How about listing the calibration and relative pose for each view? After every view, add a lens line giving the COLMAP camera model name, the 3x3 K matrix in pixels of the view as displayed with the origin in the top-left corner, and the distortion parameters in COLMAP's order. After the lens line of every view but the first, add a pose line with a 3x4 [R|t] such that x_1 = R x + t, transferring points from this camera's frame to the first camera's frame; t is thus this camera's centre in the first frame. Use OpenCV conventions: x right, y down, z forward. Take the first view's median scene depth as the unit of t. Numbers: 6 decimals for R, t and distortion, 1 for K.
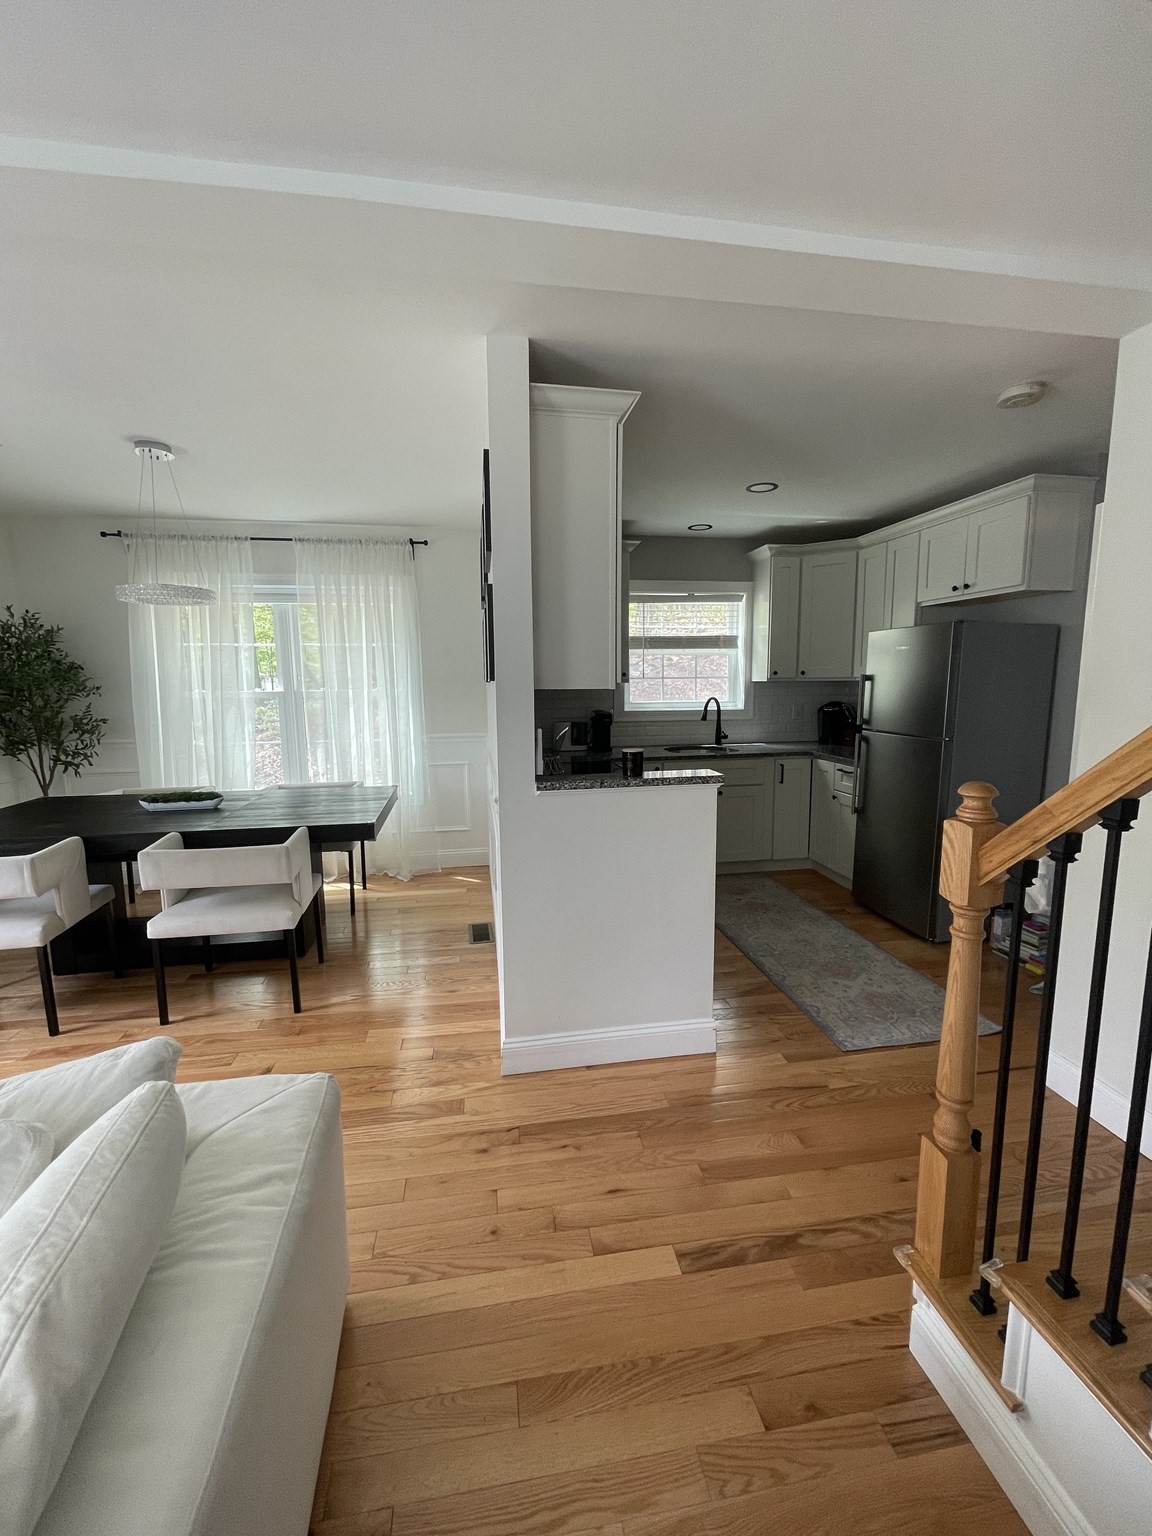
lens RADIAL K [[618.1, 0, 568.9], [0, 618.1, 758.0], [0, 0, 1]] dist [-0.001665, -0.002625]
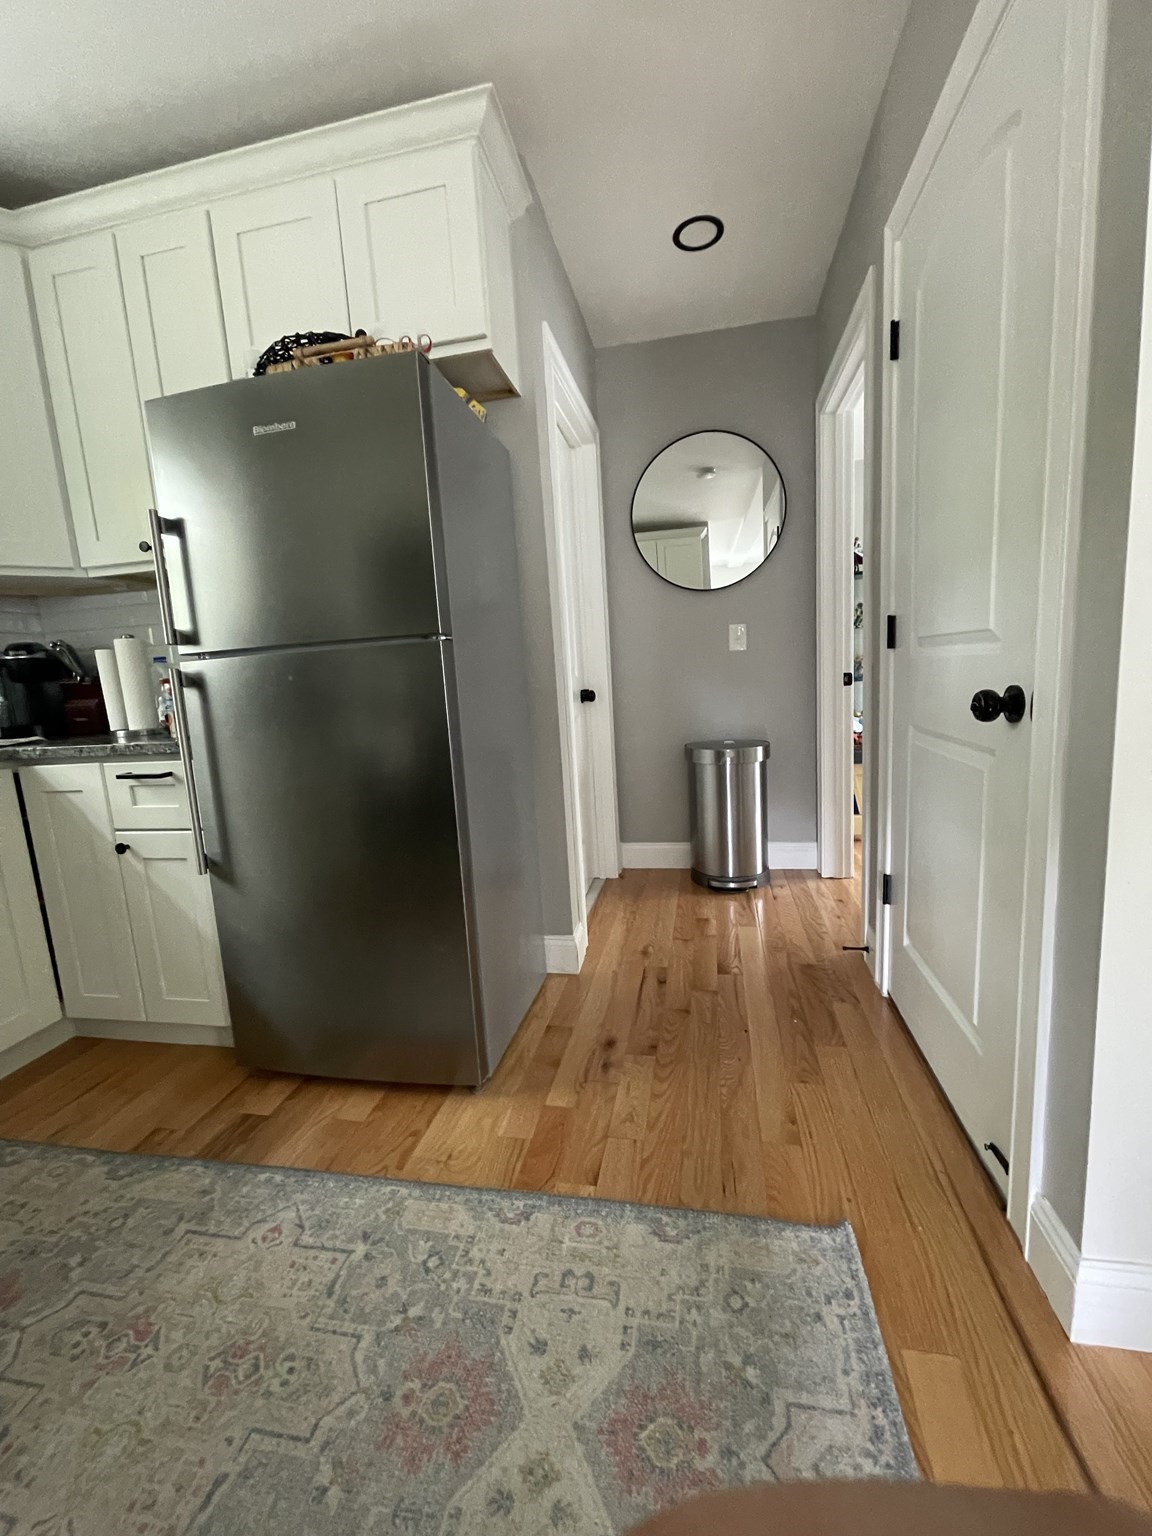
lens RADIAL K [[618.1, 0, 581.4], [0, 618.1, 763.4], [0, 0, 1]] dist [-0.001665, -0.002625]
pose [[0.335838, -0.144969, 0.930697, 0.158152], [0.176485, 0.980271, 0.089006, 0.025118], [-0.925238, 0.134363, 0.354798, 0.537365]]
